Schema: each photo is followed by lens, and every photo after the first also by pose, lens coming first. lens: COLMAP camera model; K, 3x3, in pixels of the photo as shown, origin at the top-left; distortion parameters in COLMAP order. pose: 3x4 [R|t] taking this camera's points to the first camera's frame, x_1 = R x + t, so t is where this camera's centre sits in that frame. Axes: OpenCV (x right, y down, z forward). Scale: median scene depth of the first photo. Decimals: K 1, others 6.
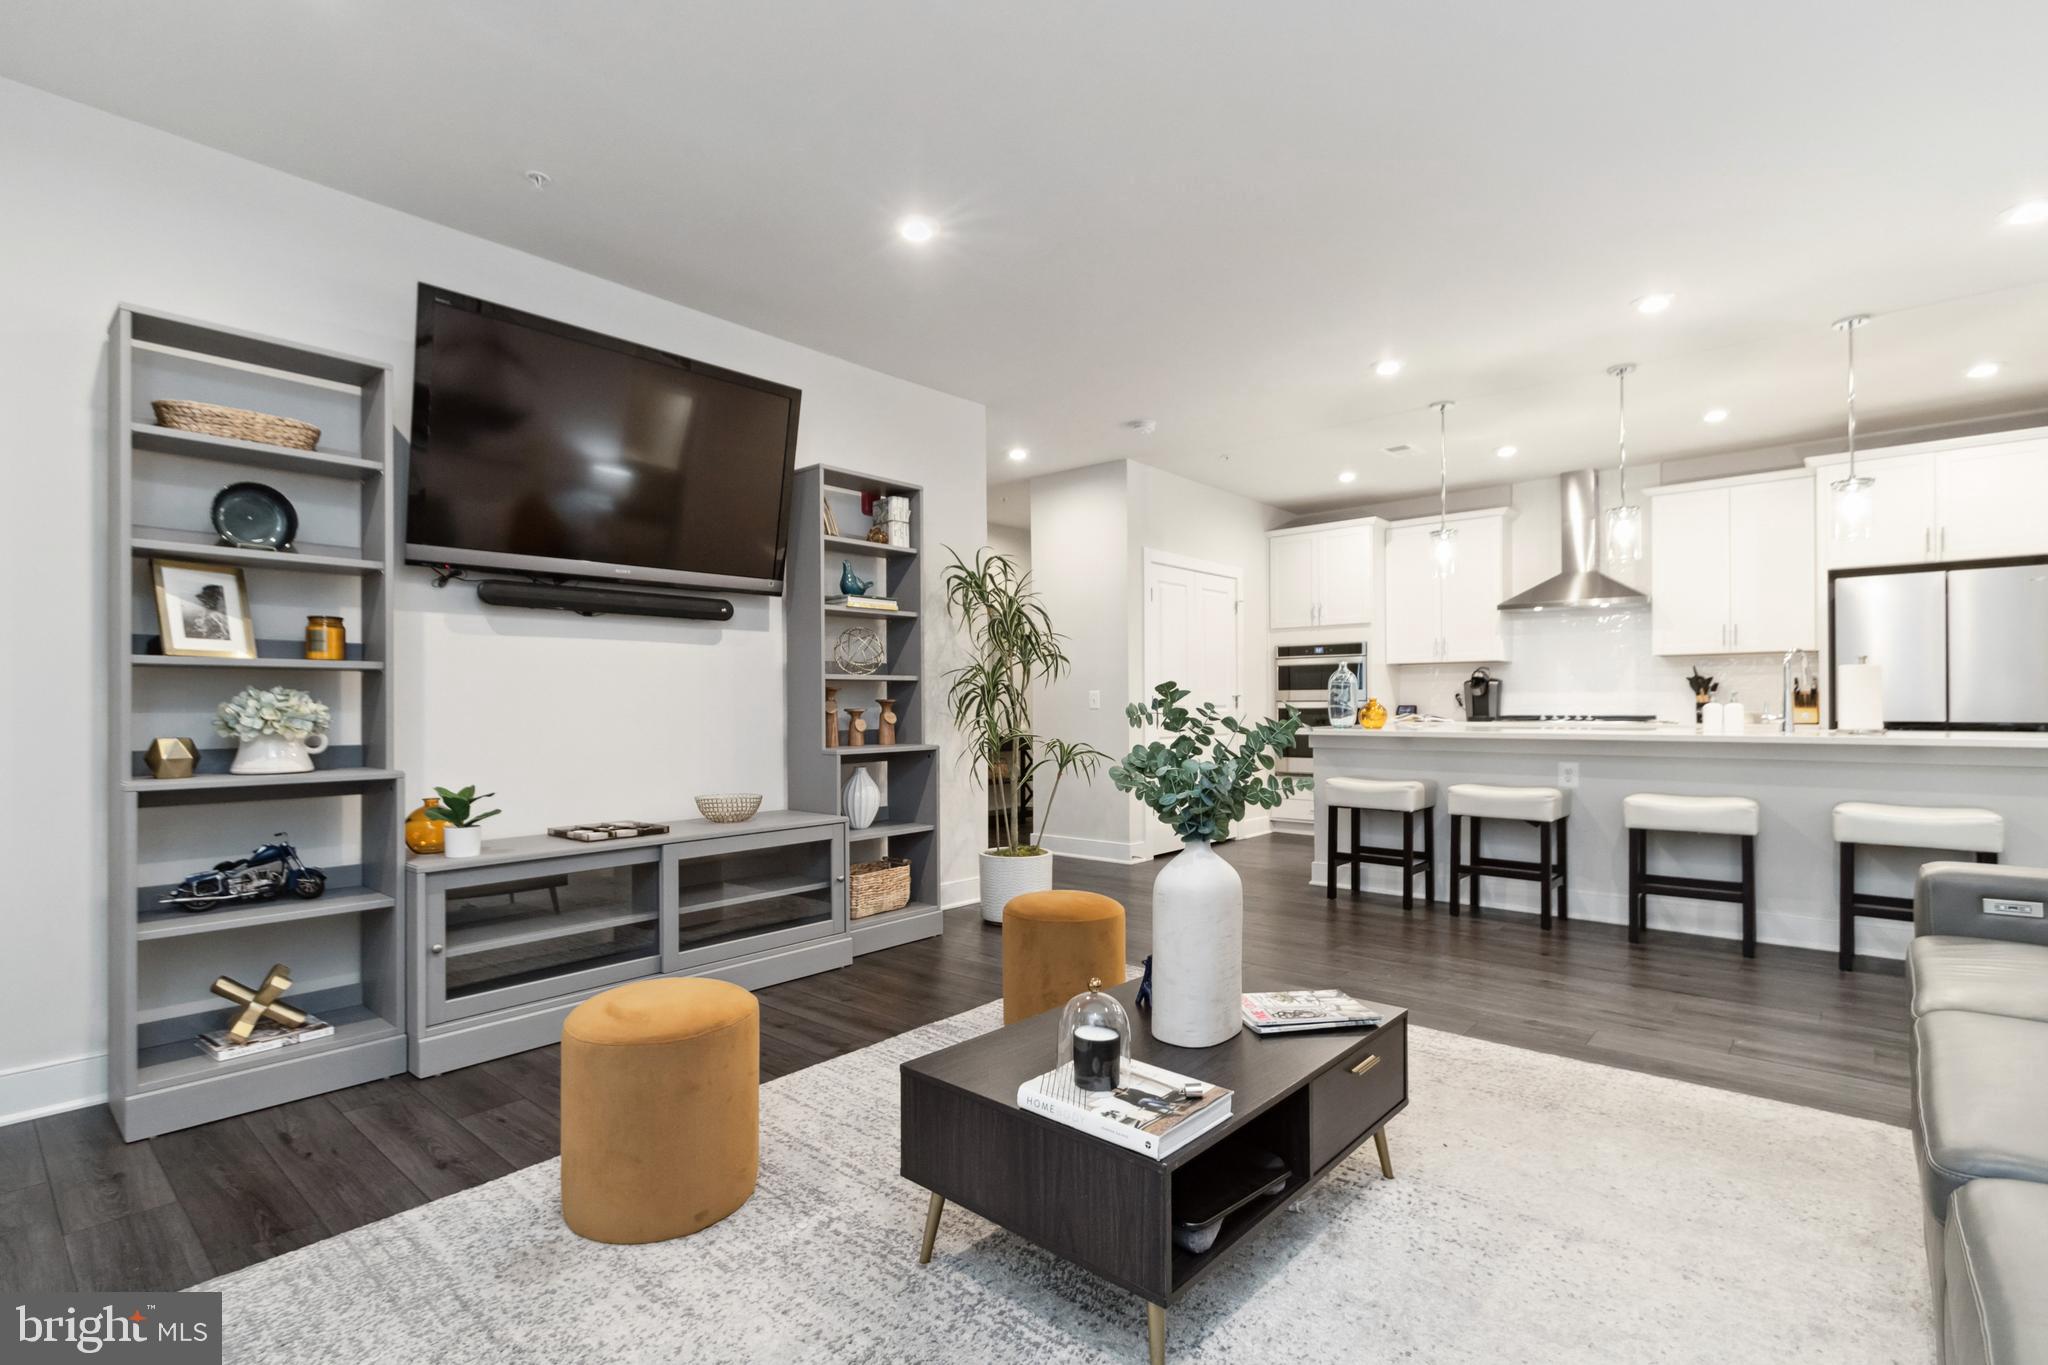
lens RADIAL K [[957.2, 0, 1016.4], [0, 957.2, 699.5], [0, 0, 1]] dist [0.003434, 0.000350]
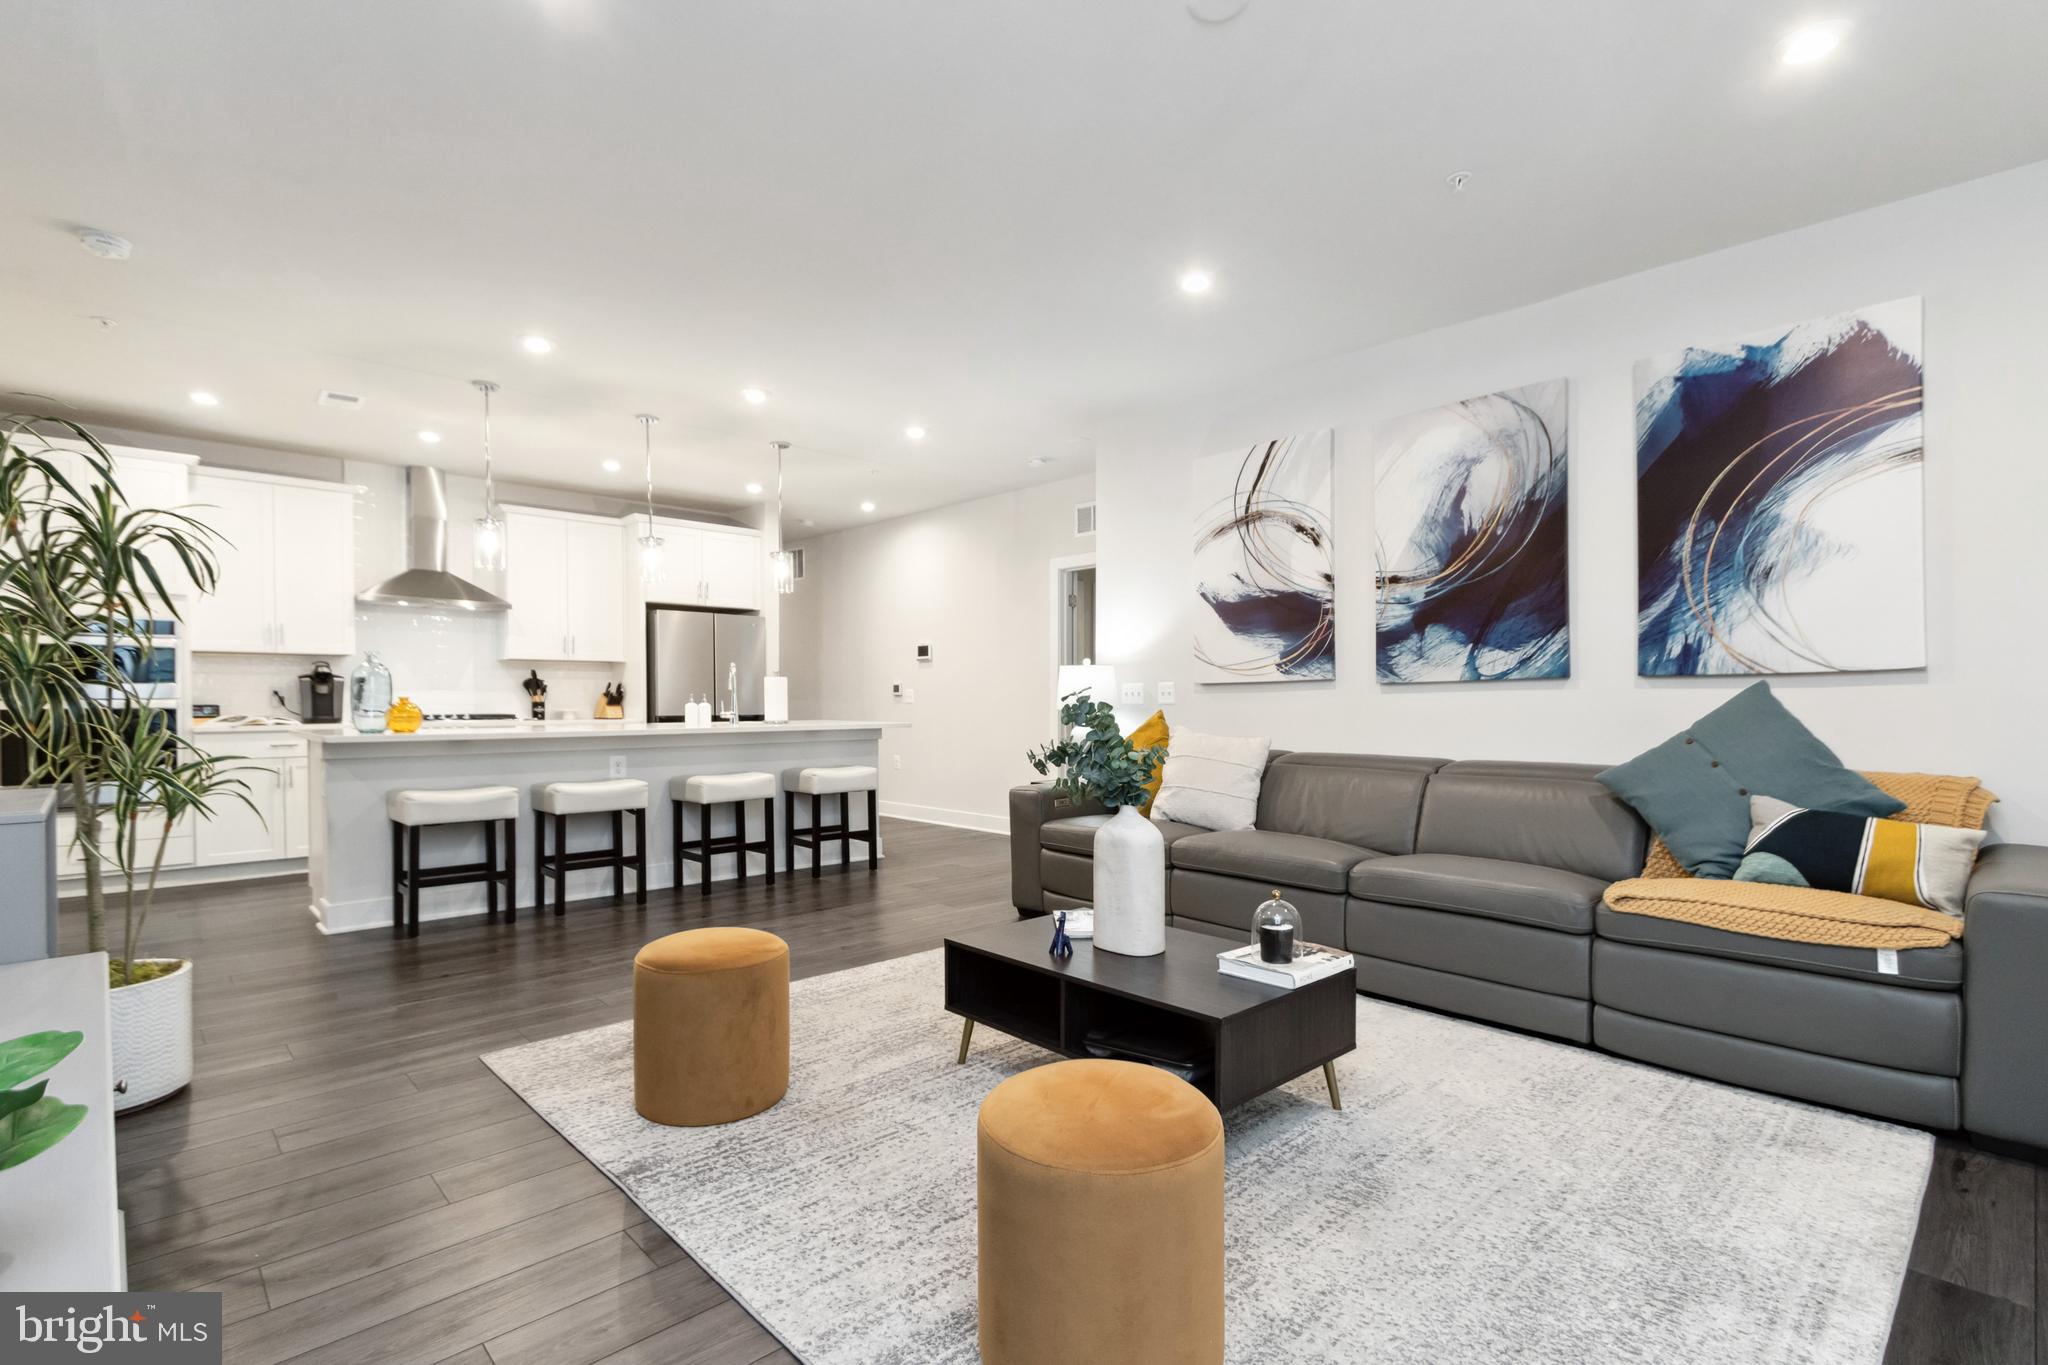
lens RADIAL K [[957.2, 0, 1016.4], [0, 957.2, 699.5], [0, 0, 1]] dist [0.003434, 0.000350]
pose [[0.095394, 0.005574, 0.995424, -0.421016], [-0.006350, 0.999967, -0.004991, 0.002419], [-0.995419, -0.005844, 0.095426, 0.370615]]
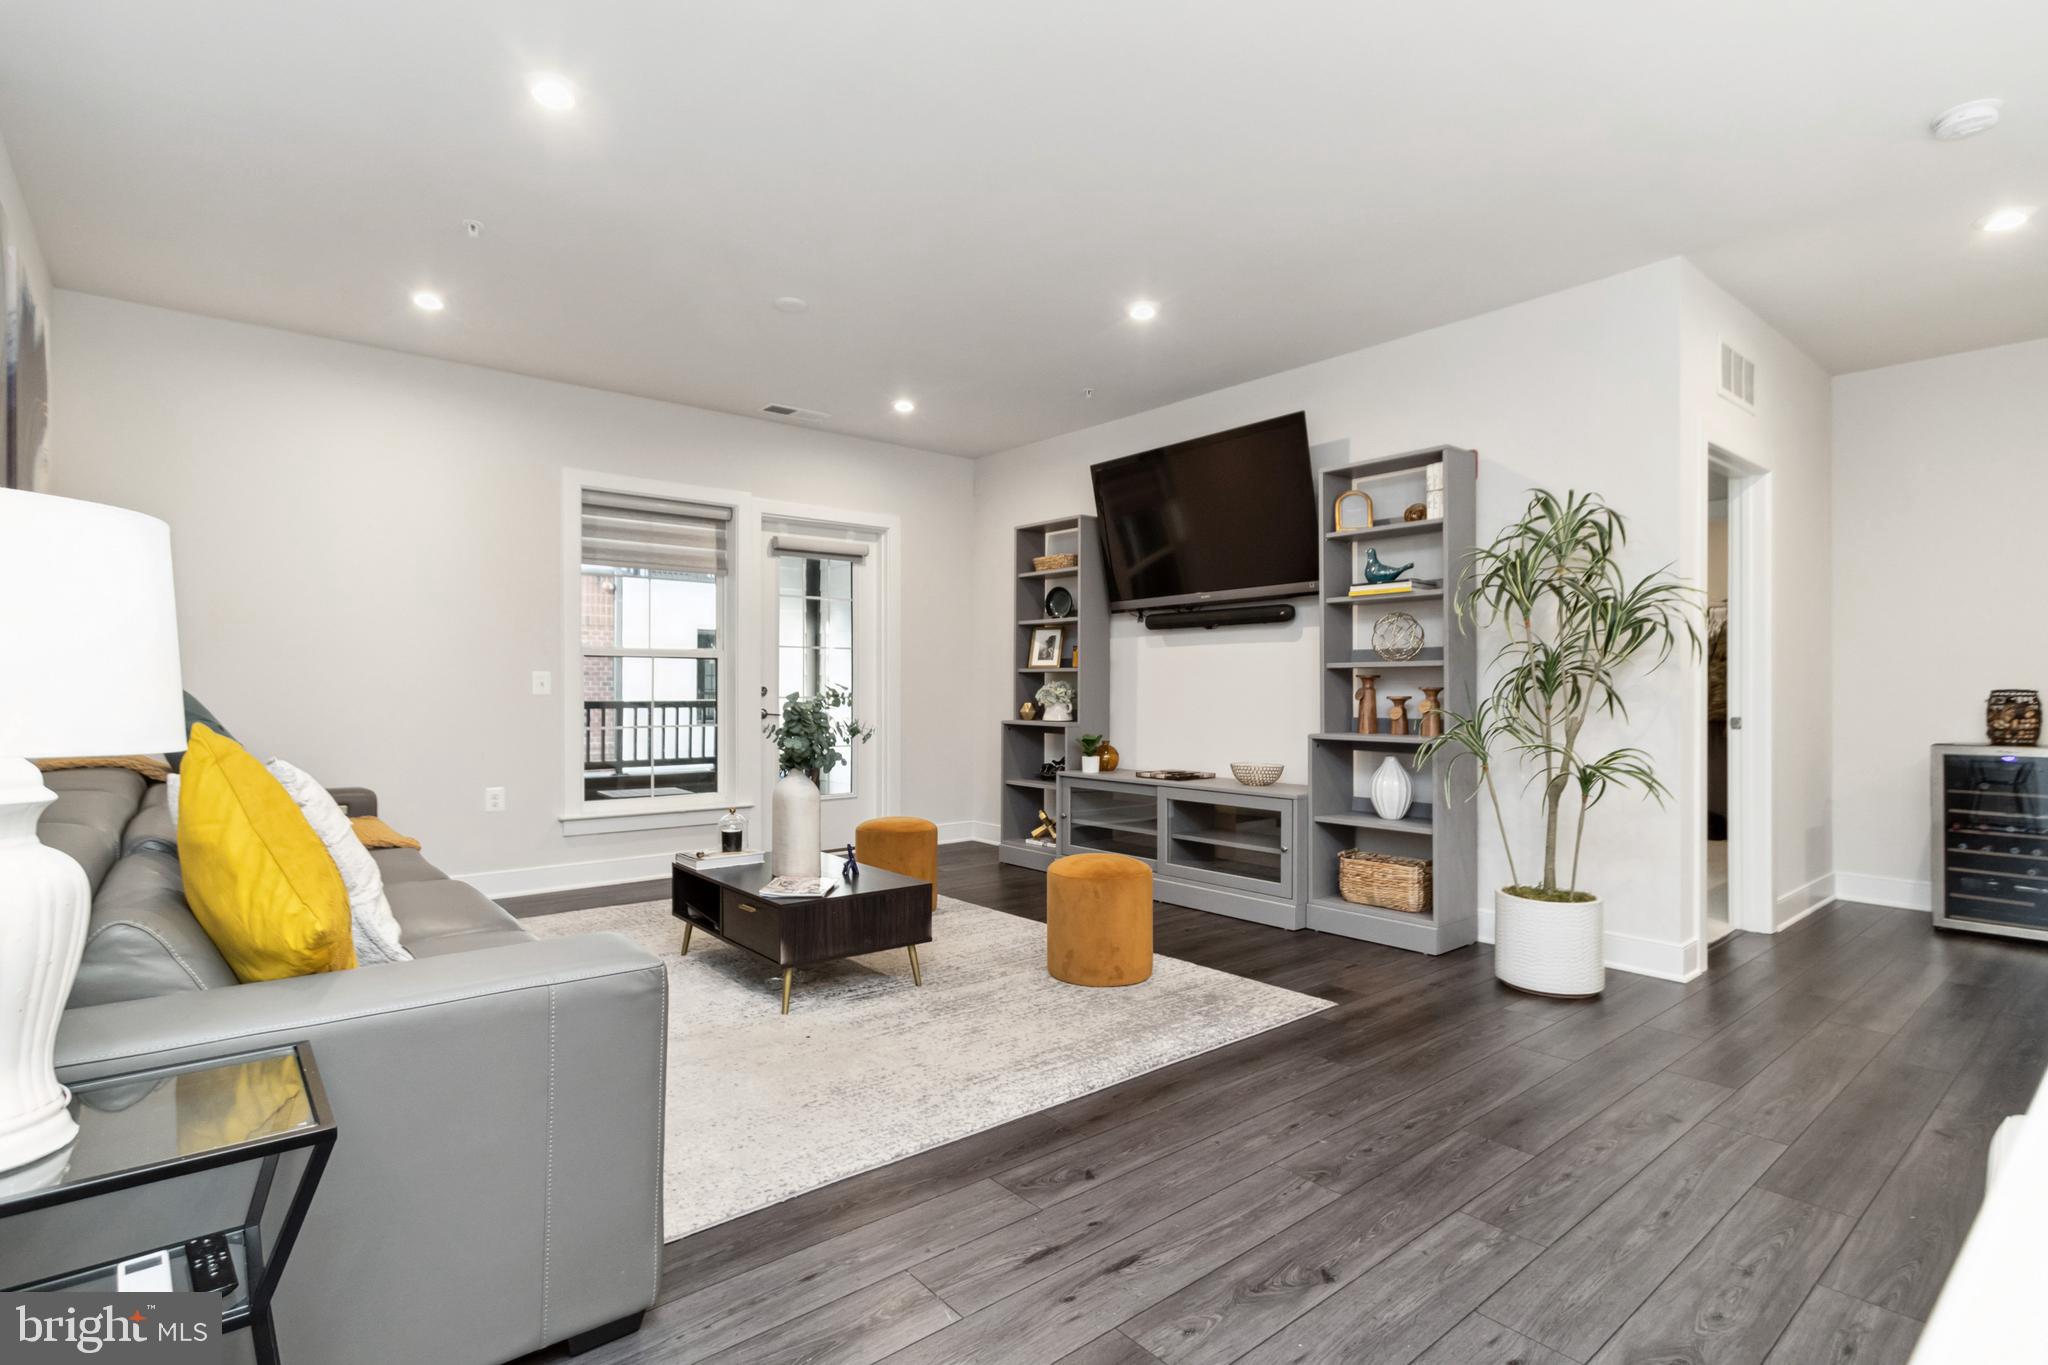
lens RADIAL K [[984.2, 0, 998.7], [0, 984.2, 690.2], [0, 0, 1]] dist [0.000549, 0.000103]
pose [[-0.166164, 0.008927, -0.986058, 0.702191], [0.005305, 0.999953, 0.008159, -0.005447], [0.986084, -0.003875, -0.166203, 0.605113]]
